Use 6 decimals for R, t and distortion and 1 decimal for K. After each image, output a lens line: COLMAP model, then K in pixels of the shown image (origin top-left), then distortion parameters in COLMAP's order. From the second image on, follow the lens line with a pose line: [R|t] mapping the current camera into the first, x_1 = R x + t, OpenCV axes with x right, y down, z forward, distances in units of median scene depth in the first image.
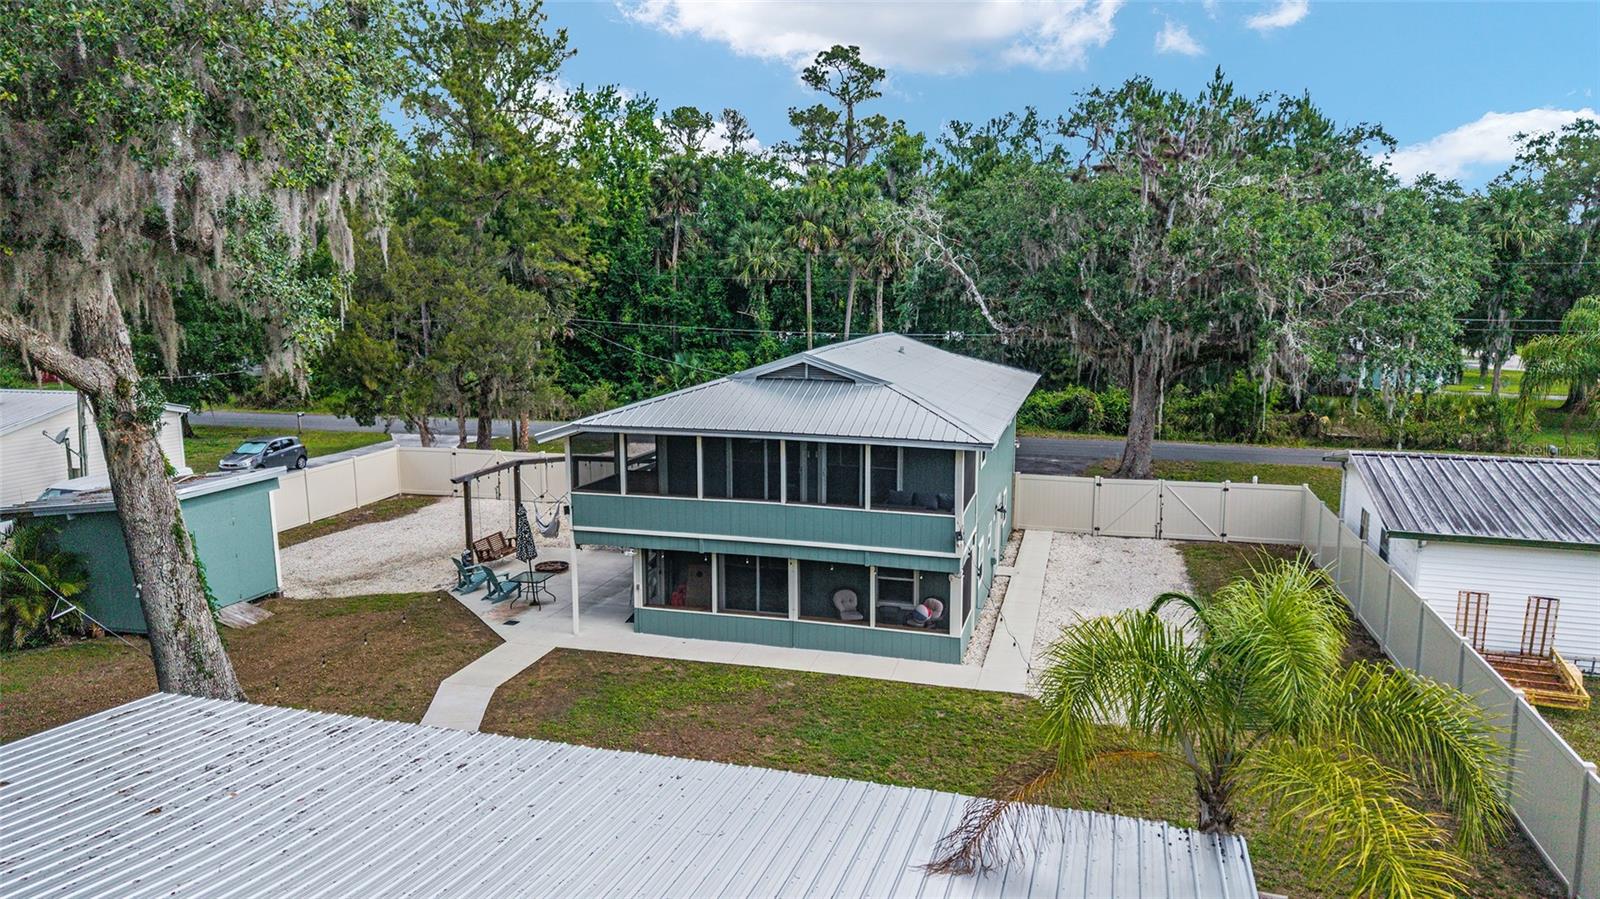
lens RADIAL K [[1061.0, 0, 797.4], [0, 1061.0, 461.6], [0, 0, 1]] dist [0.048934, -0.062038]
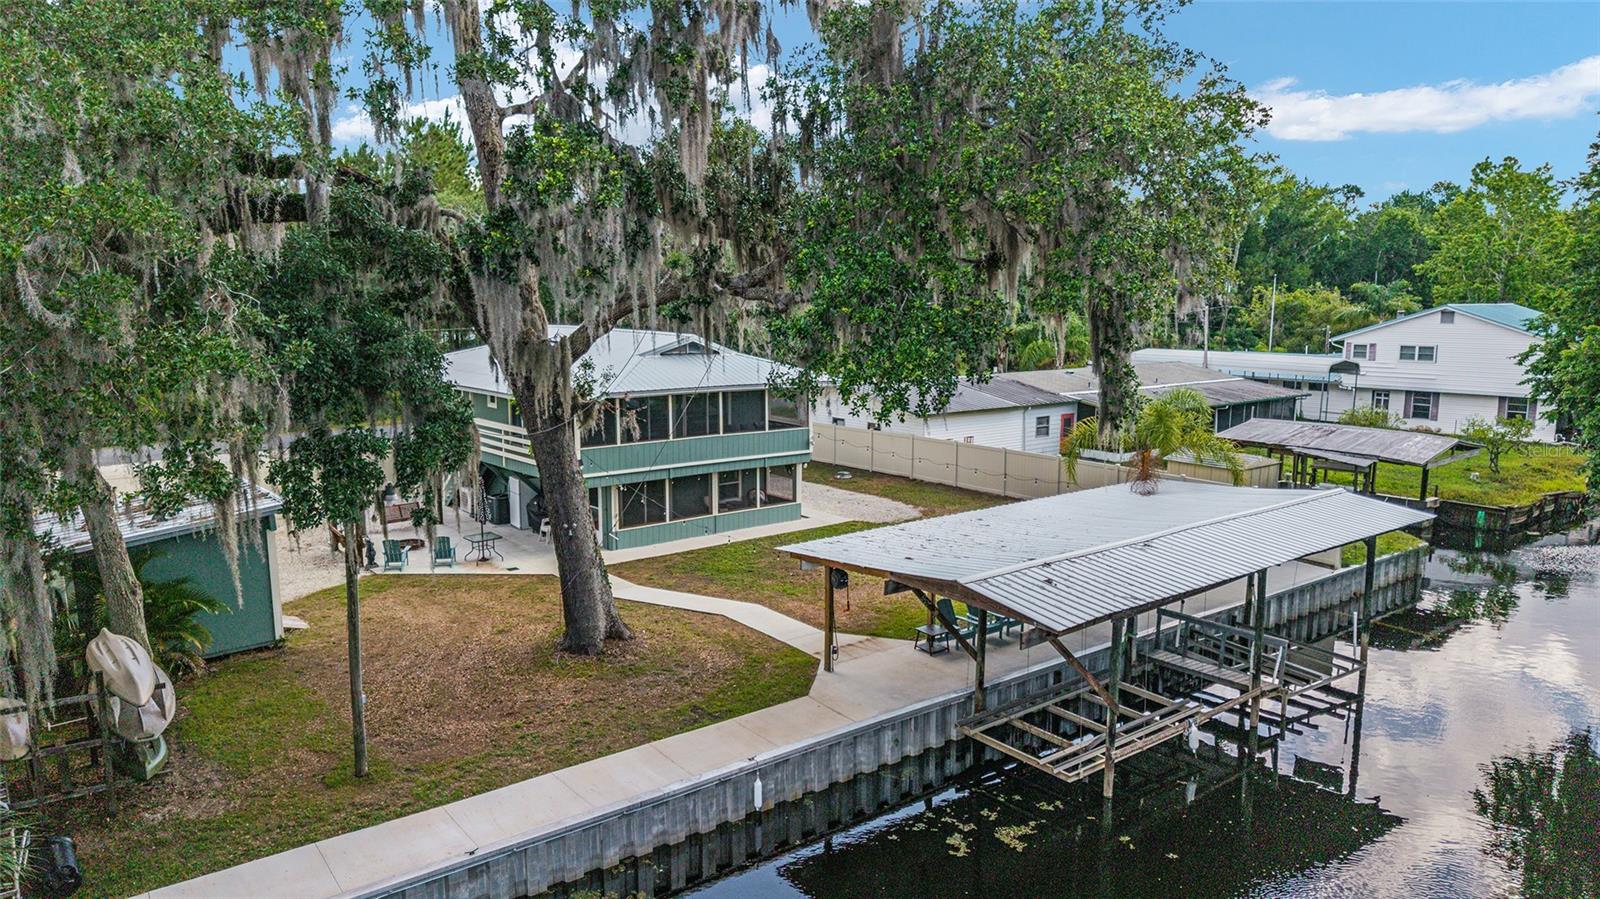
lens RADIAL K [[1065.3, 0, 798.4], [0, 1065.3, 453.8], [0, 0, 1]] dist [0.030879, -0.031784]
pose [[0.571264, -0.120124, 0.811928, -1.075790], [0.128461, 0.990126, 0.056105, -0.002812], [-0.810651, 0.072251, 0.581055, 0.035252]]
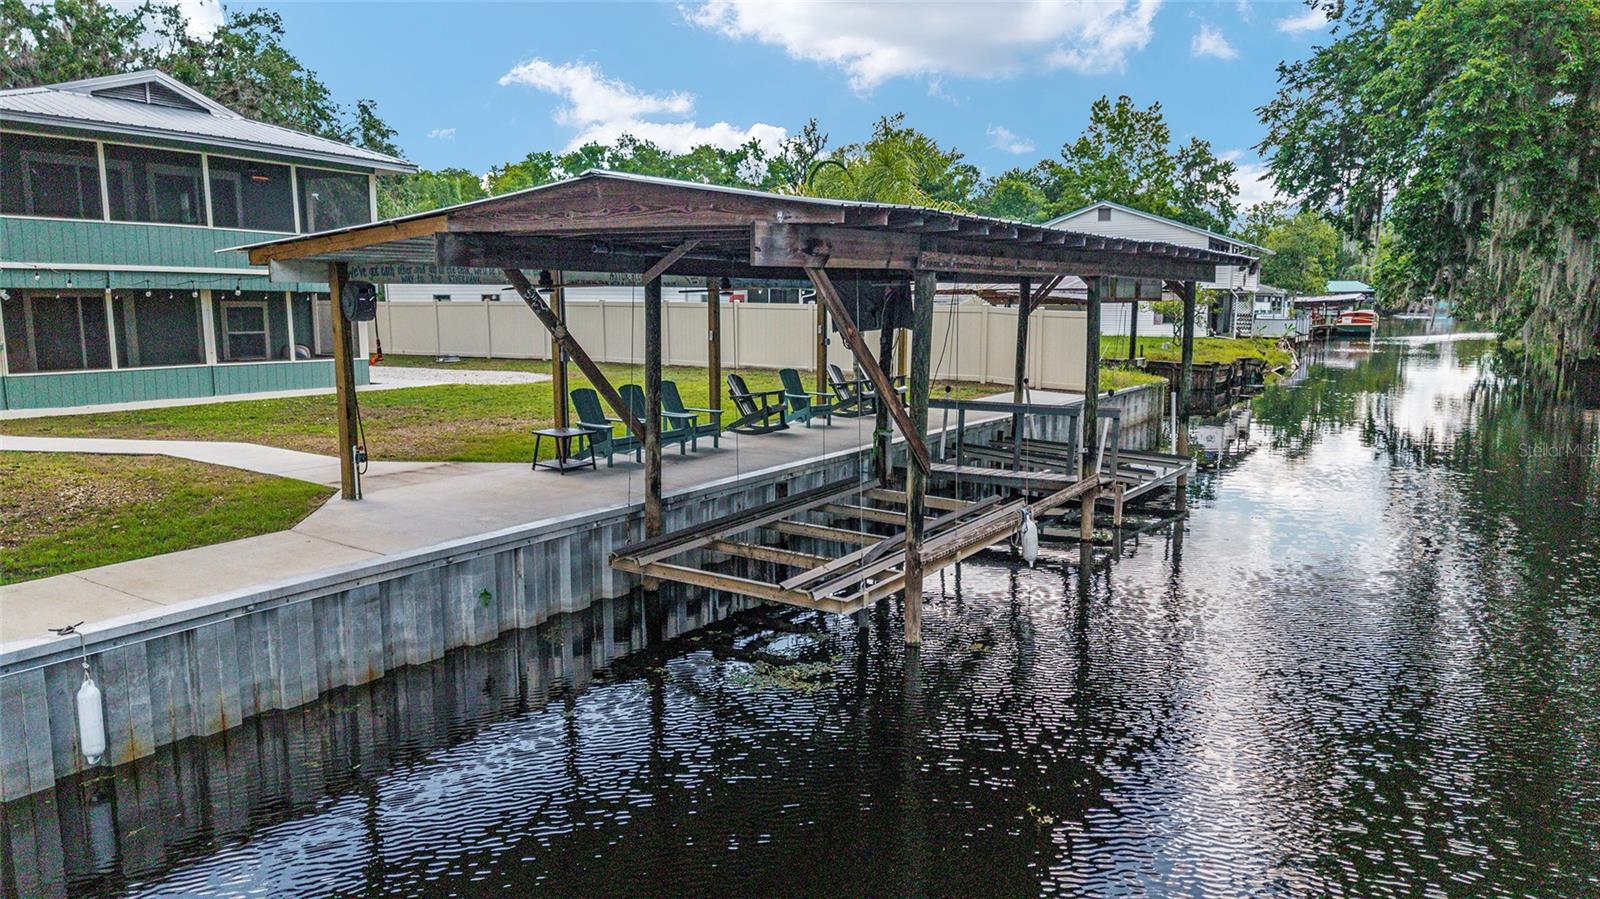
lens RADIAL K [[1065.3, 0, 798.4], [0, 1065.3, 453.8], [0, 0, 1]] dist [0.030879, -0.031784]
pose [[0.277254, -0.134915, 0.951277, -0.722467], [0.151449, 0.983851, 0.095395, 0.203573], [-0.948785, 0.117621, 0.293209, 0.239631]]
